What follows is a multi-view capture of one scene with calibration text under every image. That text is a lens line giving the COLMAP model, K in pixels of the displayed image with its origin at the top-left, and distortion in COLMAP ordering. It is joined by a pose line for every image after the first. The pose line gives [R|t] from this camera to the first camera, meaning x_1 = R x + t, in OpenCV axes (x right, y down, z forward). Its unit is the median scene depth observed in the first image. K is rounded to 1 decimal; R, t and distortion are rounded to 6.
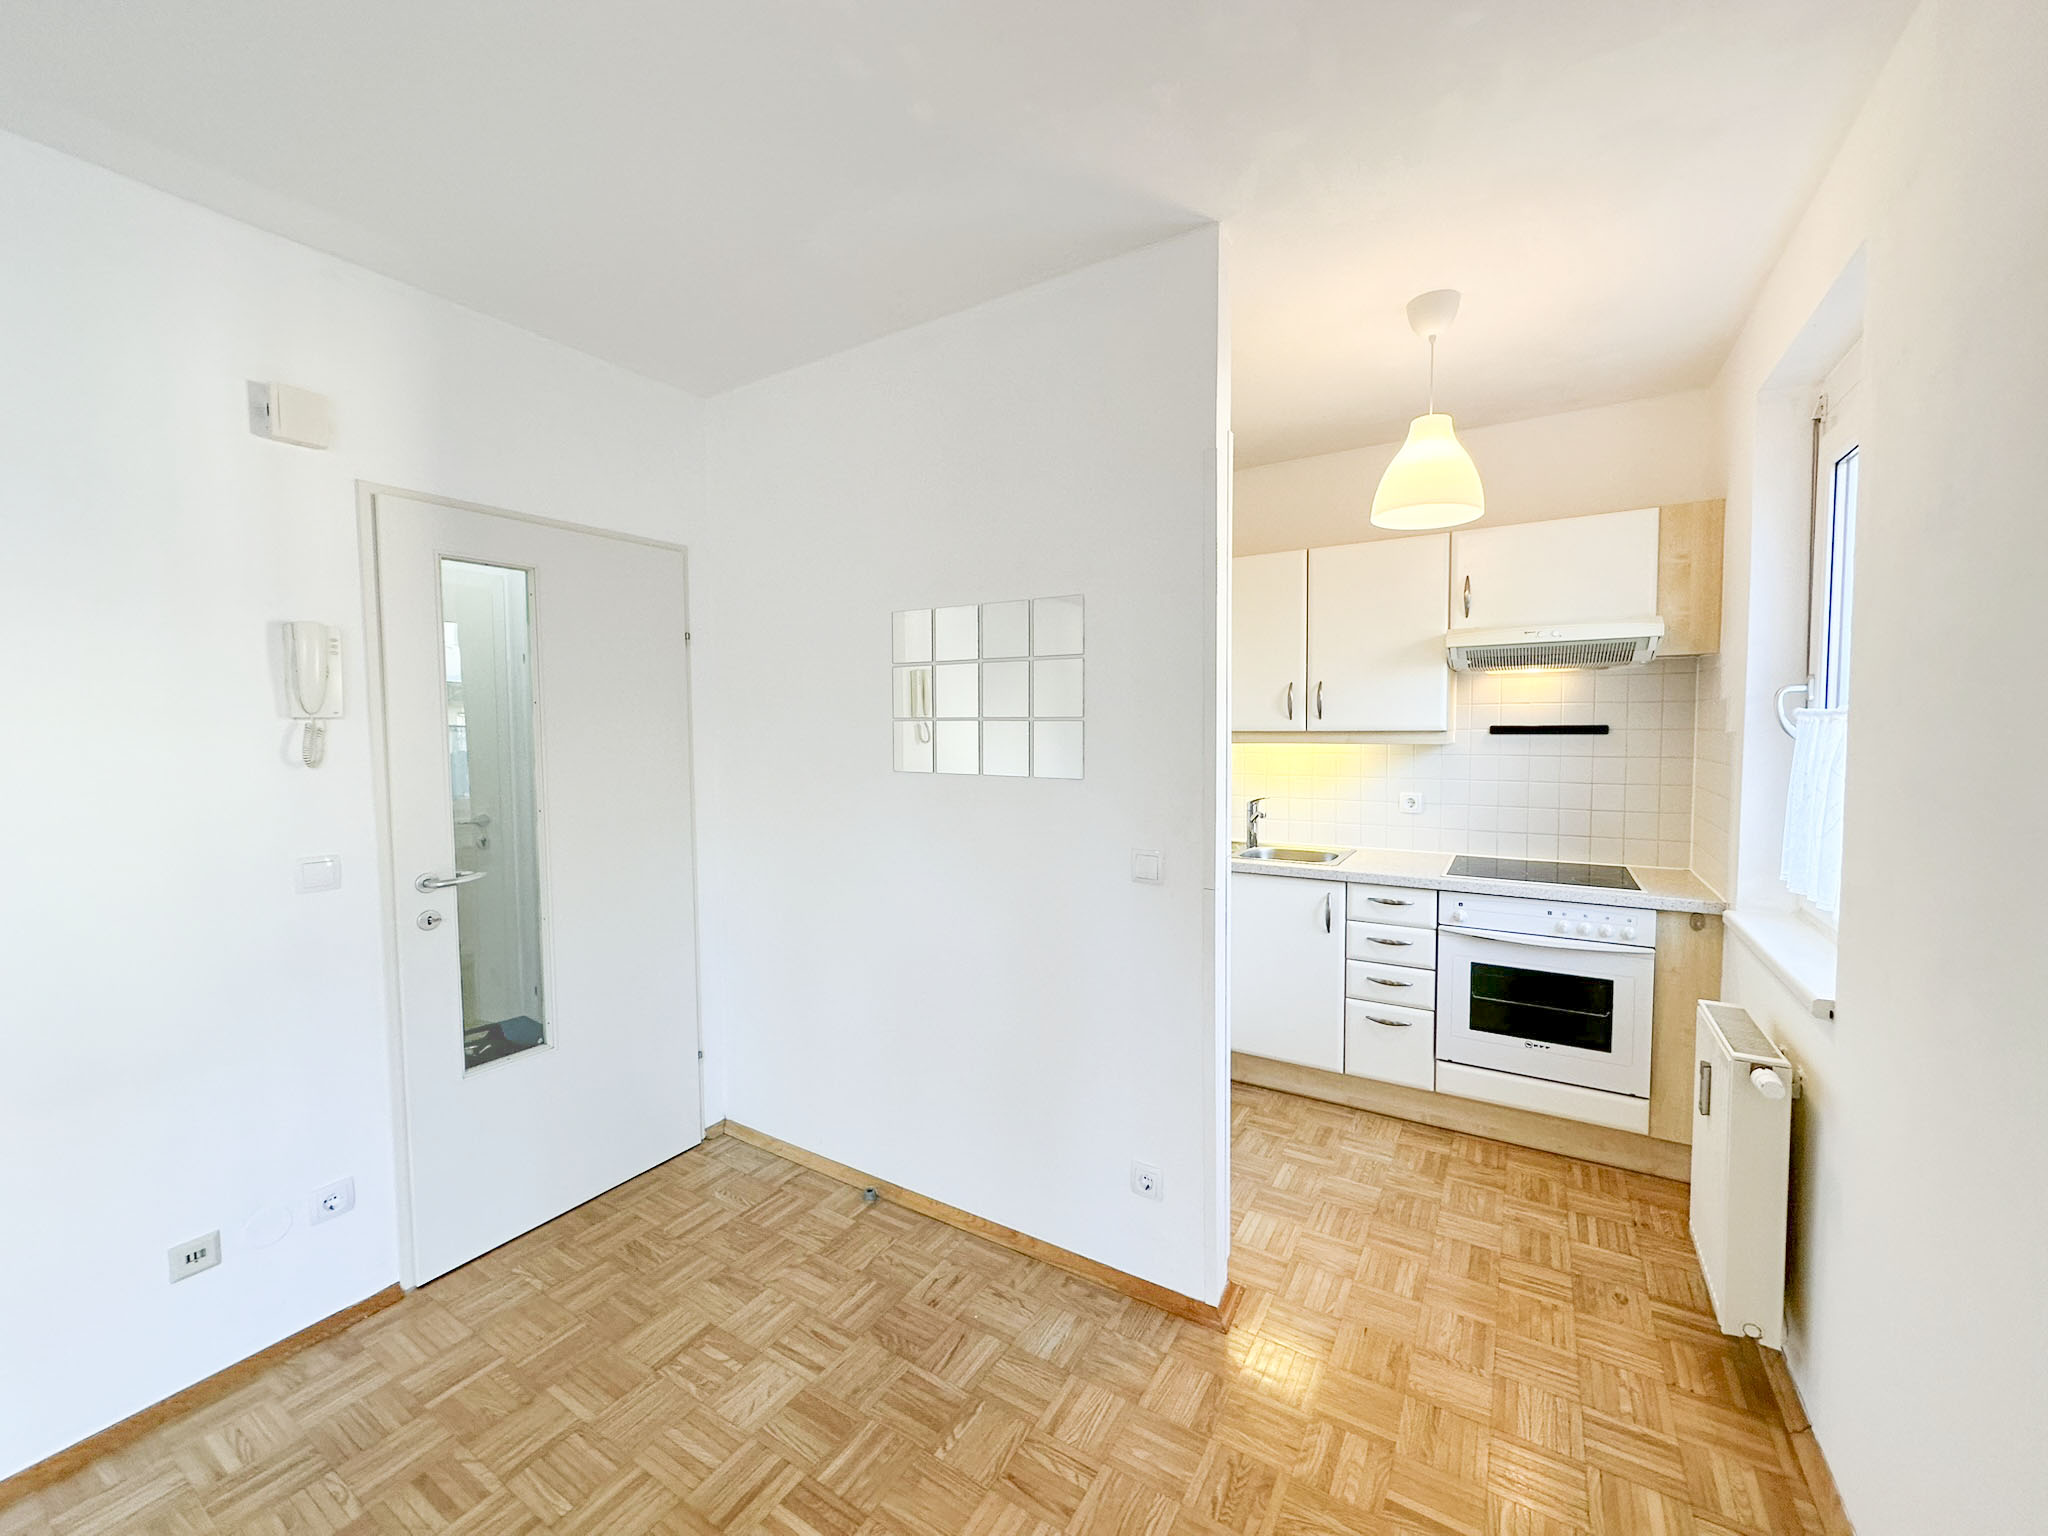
lens RADIAL K [[811.1, 0, 1024.0], [0, 811.1, 768.0], [0, 0, 1]] dist [-0.002708, 0.000273]
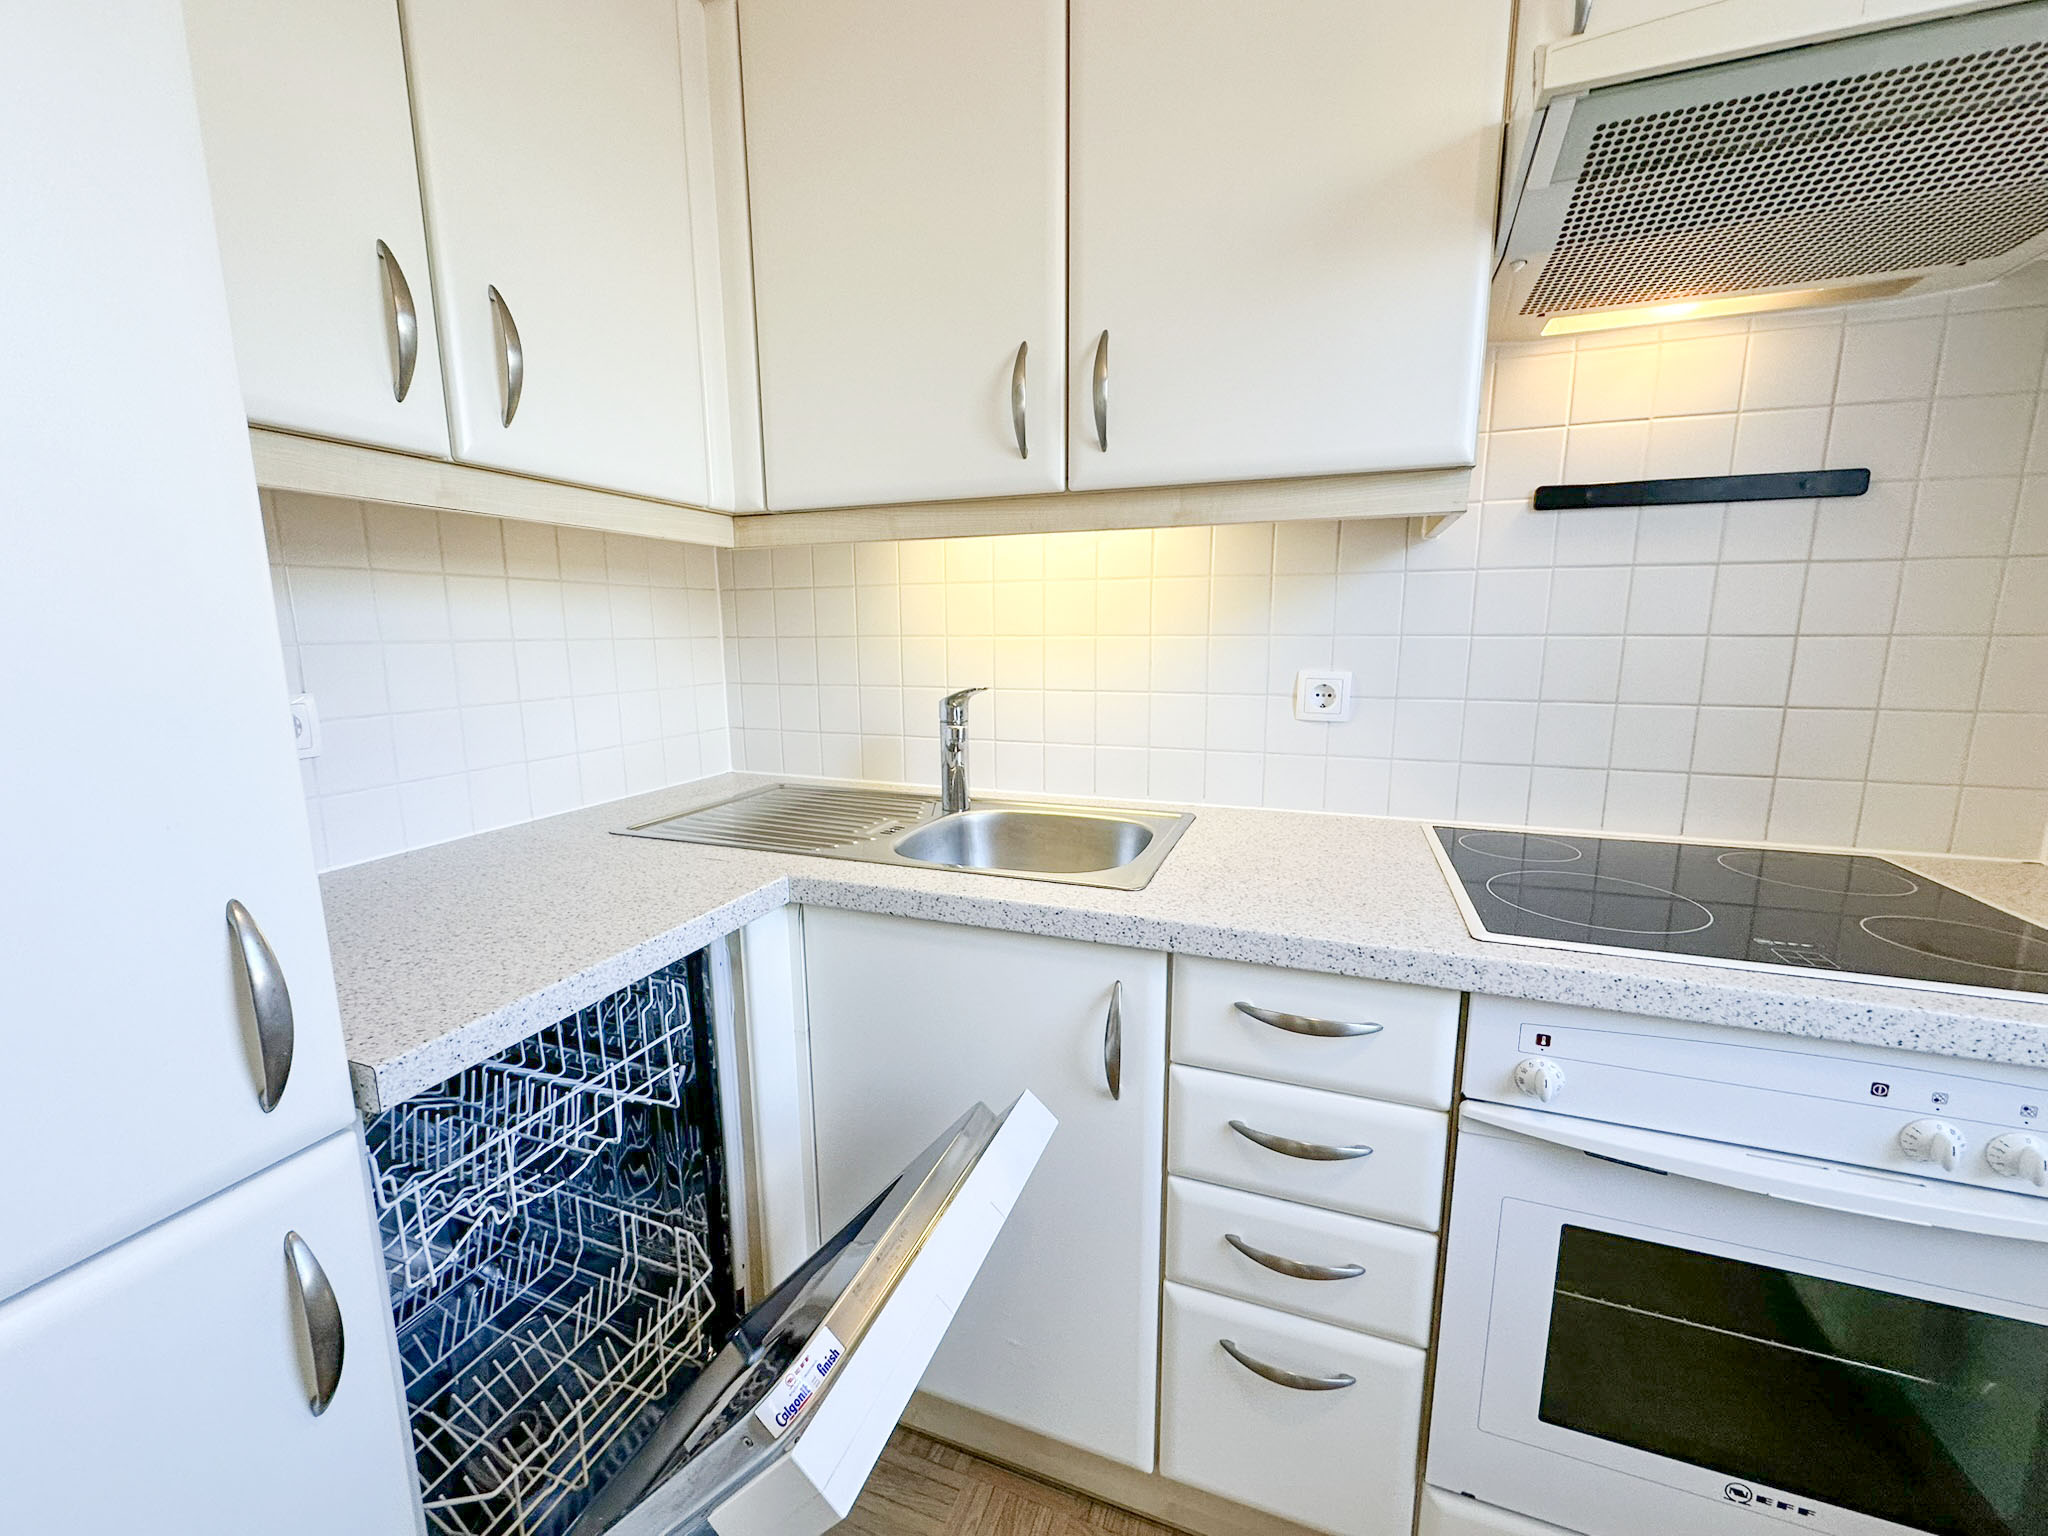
lens RADIAL K [[811.1, 0, 1024.0], [0, 811.1, 768.0], [0, 0, 1]] dist [-0.002708, 0.000273]
pose [[0.980788, -0.028639, 0.192964, 0.302943], [0.006571, 0.993454, 0.114045, 0.037742], [-0.194966, -0.110586, 0.974556, 0.760950]]
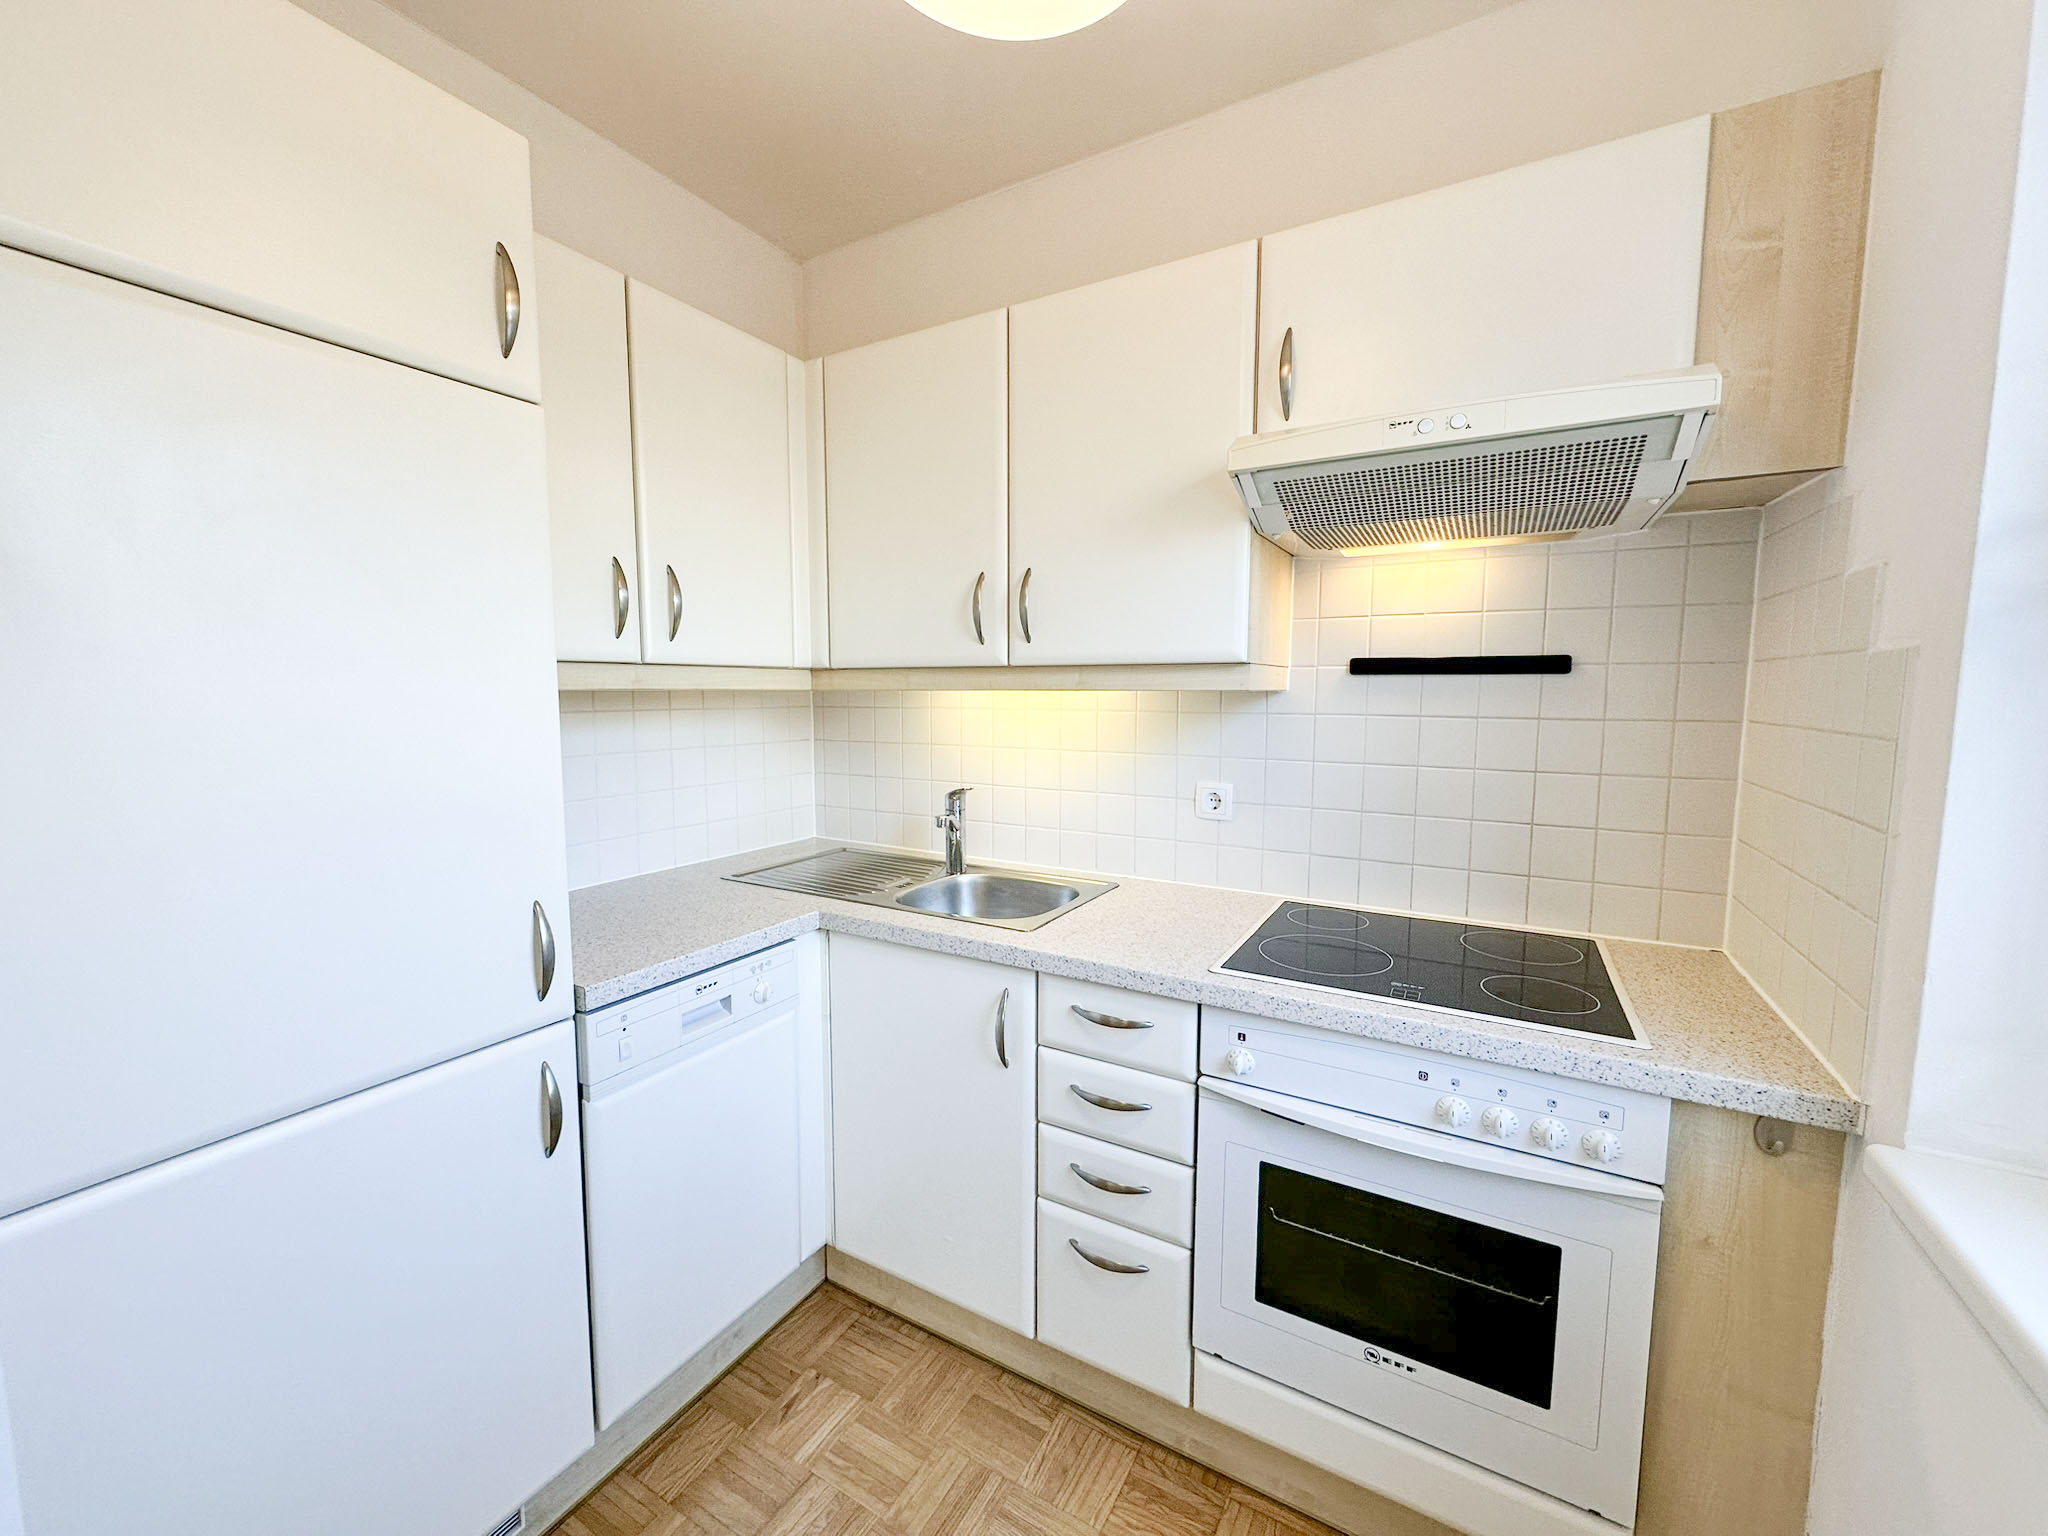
lens RADIAL K [[811.1, 0, 1024.0], [0, 811.1, 768.0], [0, 0, 1]] dist [-0.002708, 0.000273]
pose [[0.999443, 0.009413, 0.032020, 0.397620], [-0.010699, 0.999134, 0.040219, -0.000325], [-0.031614, -0.040539, 0.998678, 0.549737]]
